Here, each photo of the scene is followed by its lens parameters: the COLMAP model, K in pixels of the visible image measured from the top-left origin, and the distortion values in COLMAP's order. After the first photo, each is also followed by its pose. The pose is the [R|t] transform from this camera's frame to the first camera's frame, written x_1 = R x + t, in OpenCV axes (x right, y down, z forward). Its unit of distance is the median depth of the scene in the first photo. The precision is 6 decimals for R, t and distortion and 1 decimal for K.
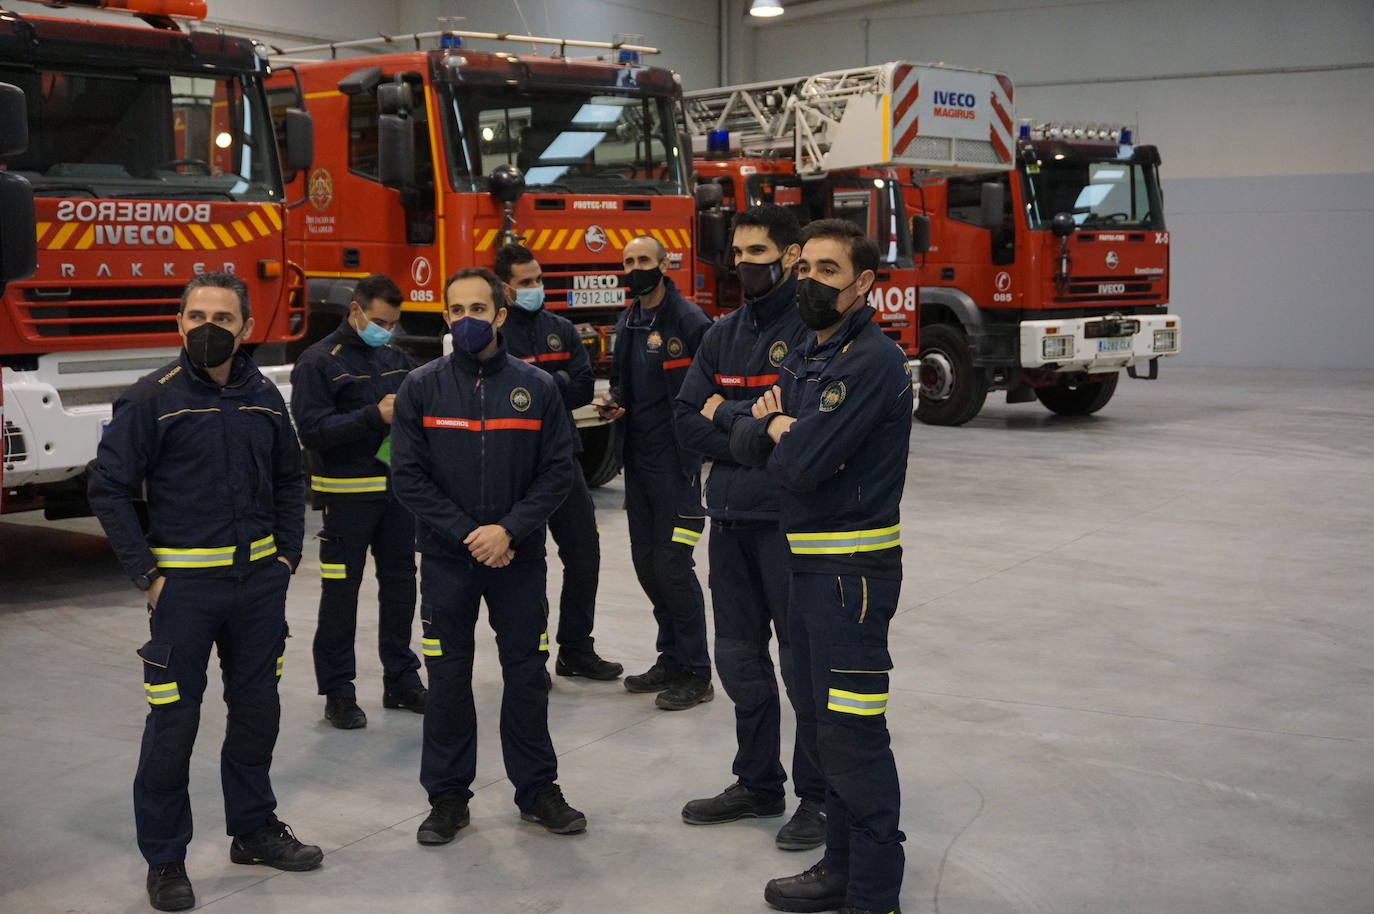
lens RADIAL K [[1896.8, 0, 695.8], [0, 1896.8, 413.7], [0, 0, 1]] dist [0.010795, 0.000000]
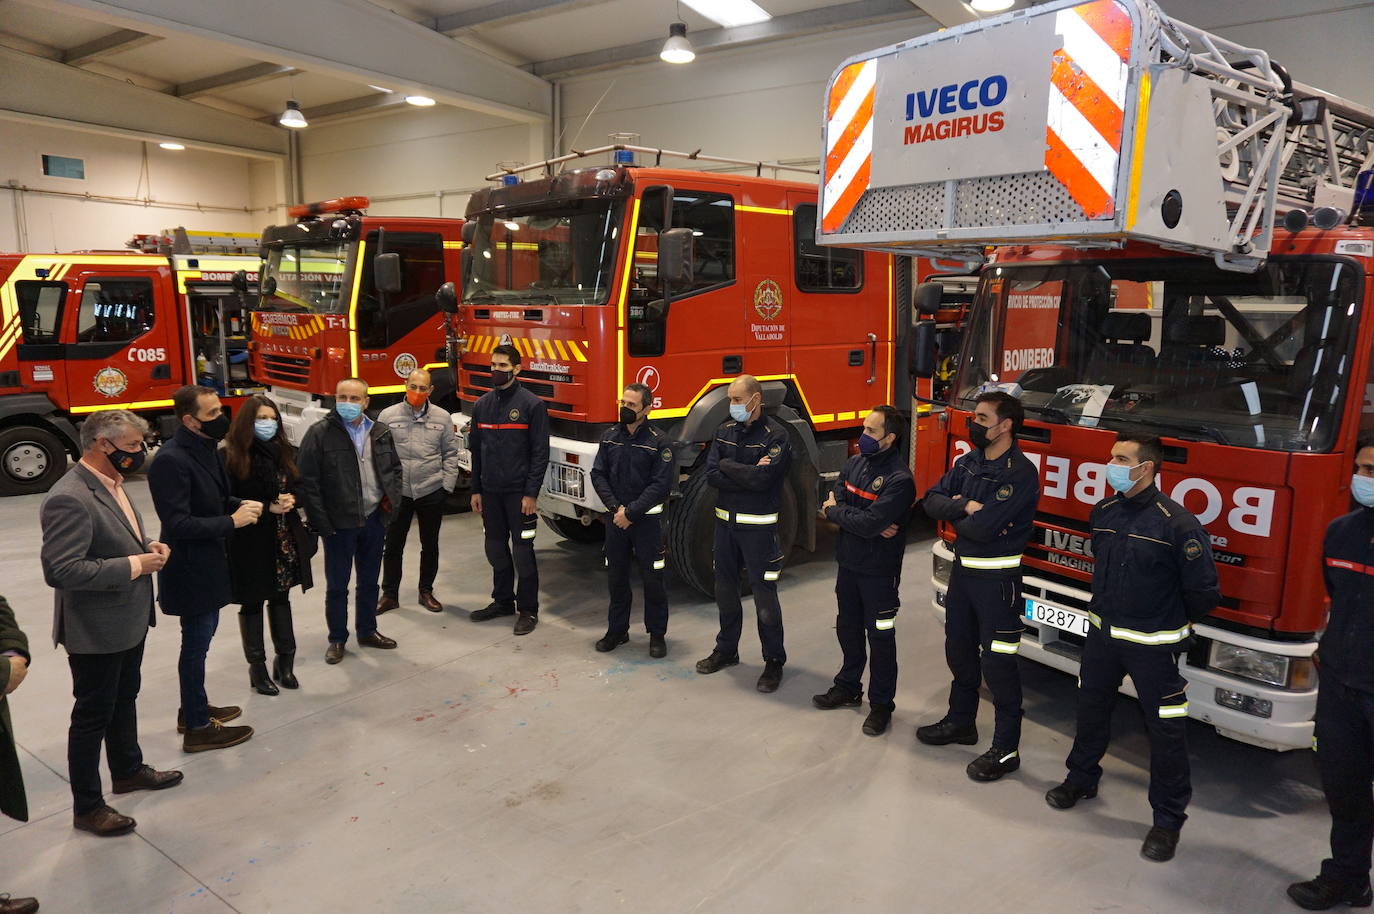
lens RADIAL K [[918.7, 0, 685.9], [0, 918.7, 461.5], [0, 0, 1]] dist [-0.055301, 0.044920]
pose [[-0.114071, 0.174583, -0.978013, 0.457011], [-0.093701, 0.978159, 0.185538, -0.132447], [0.989044, 0.112806, -0.095221, 1.142461]]
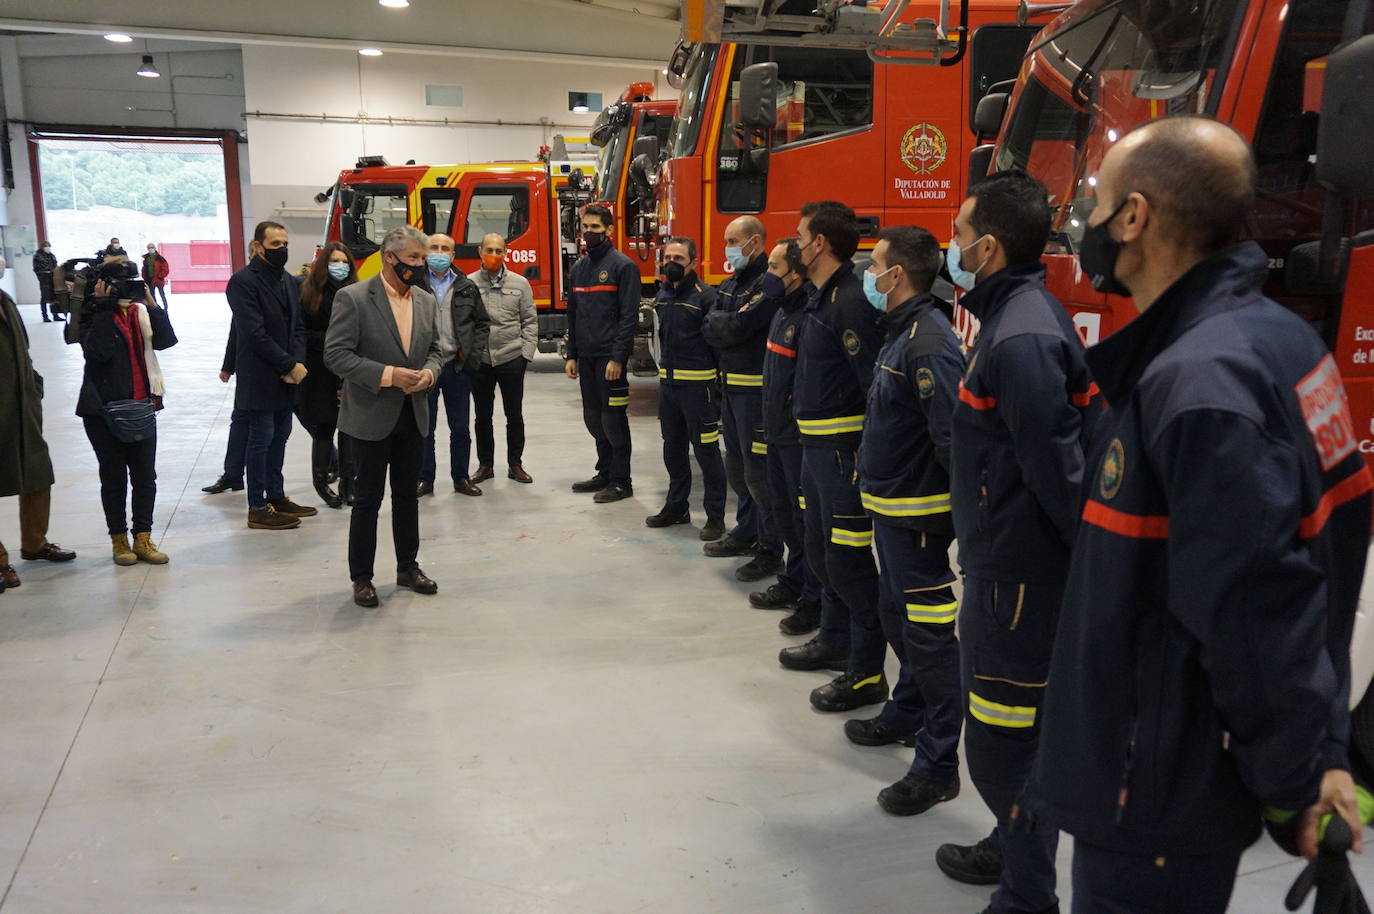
lens RADIAL K [[1058.7, 0, 651.4], [0, 1058.7, 462.7], [0, 0, 1]] dist [-0.011157, 0.029594]
pose [[-0.670905, 0.155028, -0.725157, 0.388905], [-0.056398, 0.964403, 0.258354, -0.109111], [0.739396, 0.214229, -0.638279, 1.380970]]
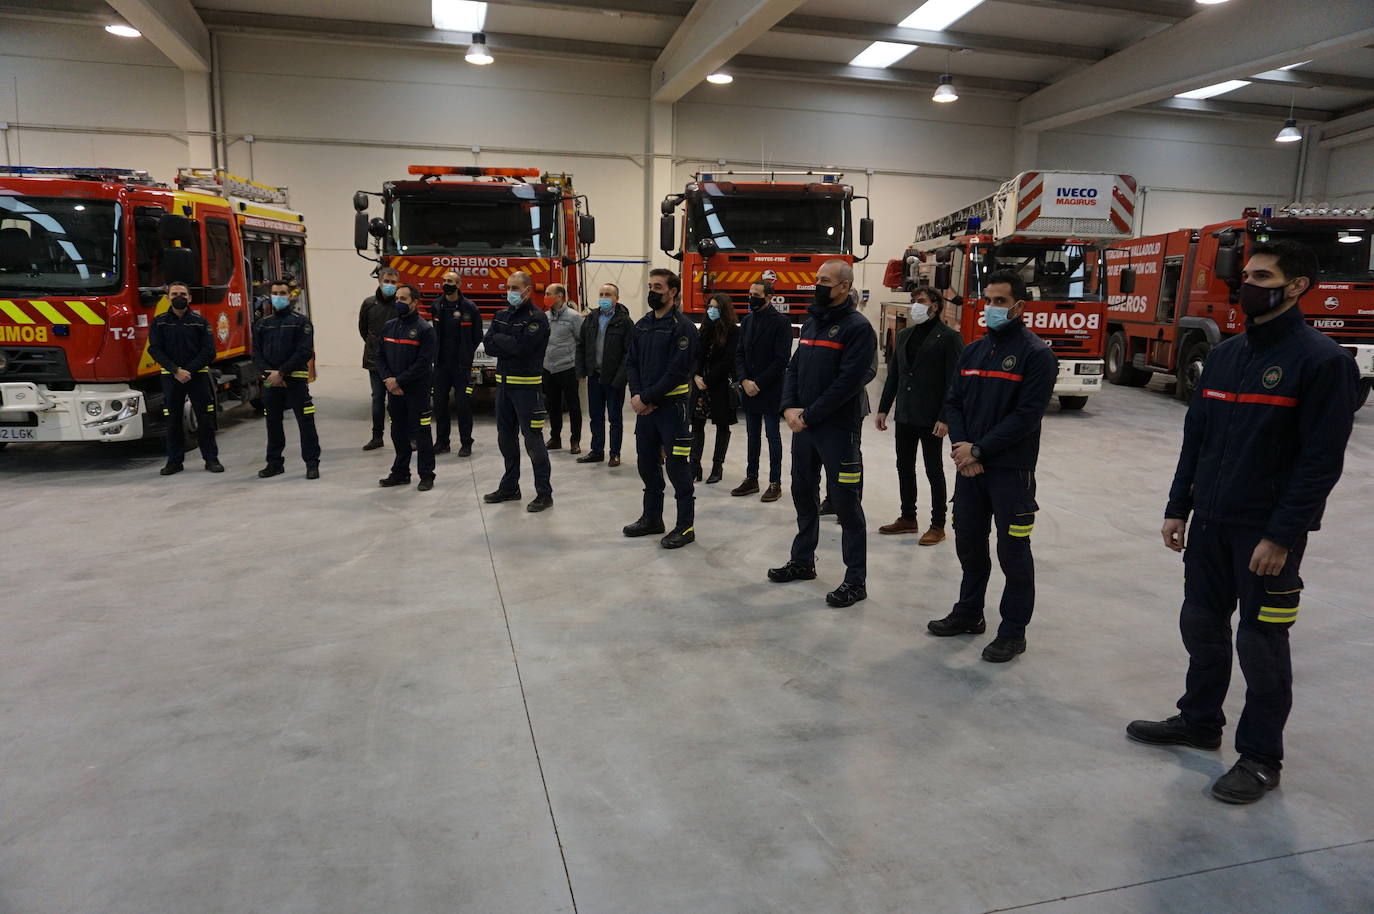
lens RADIAL K [[918.7, 0, 688.1], [0, 918.7, 455.9], [0, 0, 1]] dist [-0.055301, 0.044920]
pose [[0.703778, 0.145135, -0.695437, 0.548398], [-0.078573, 0.988806, 0.126844, -0.024474], [0.706062, -0.034627, 0.707303, 0.279022]]
